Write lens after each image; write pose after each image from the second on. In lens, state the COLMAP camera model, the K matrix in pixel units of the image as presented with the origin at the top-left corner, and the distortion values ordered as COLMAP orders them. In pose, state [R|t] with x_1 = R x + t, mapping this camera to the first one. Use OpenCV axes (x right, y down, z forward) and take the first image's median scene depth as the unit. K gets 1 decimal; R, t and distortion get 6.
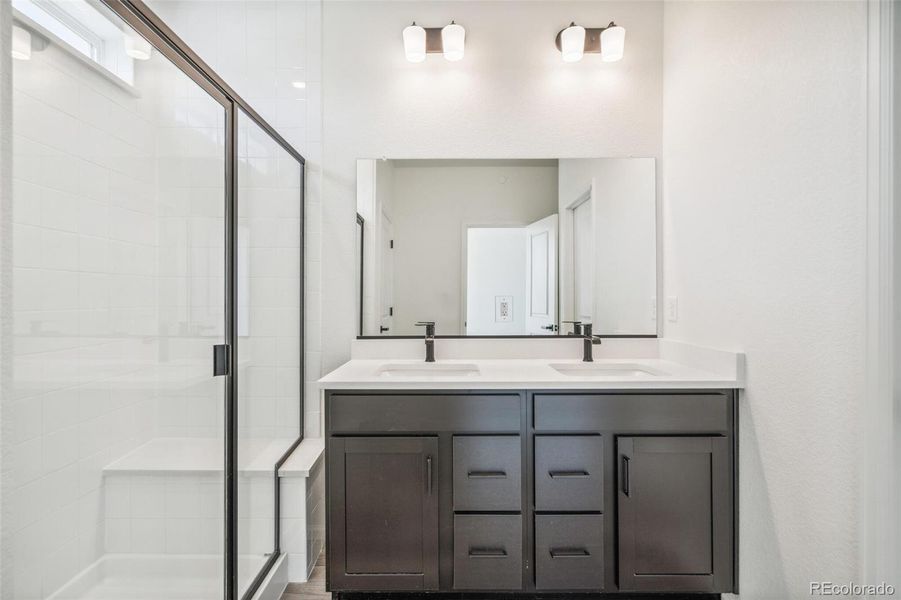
lens RADIAL K [[410.4, 0, 448.4], [0, 410.4, 305.4], [0, 0, 1]] dist [0.002216, 0.000279]
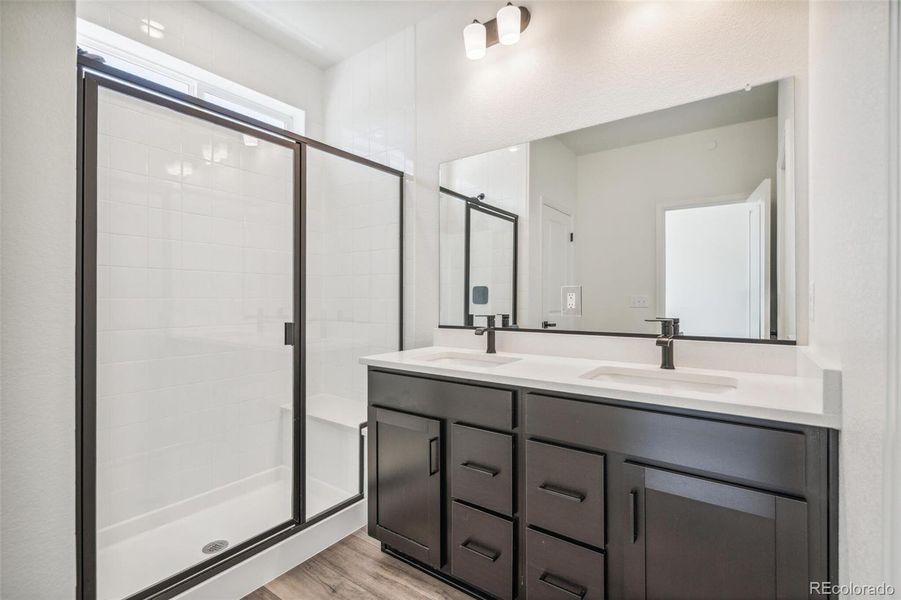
lens RADIAL K [[410.7, 0, 450.5], [0, 410.7, 300.0], [0, 0, 1]] dist [-0.004672, 0.000036]
pose [[0.814091, 0.004316, -0.580721, 0.467051], [-0.009930, 0.999930, -0.006488, 0.016244], [0.580652, 0.011048, 0.814077, 0.134317]]
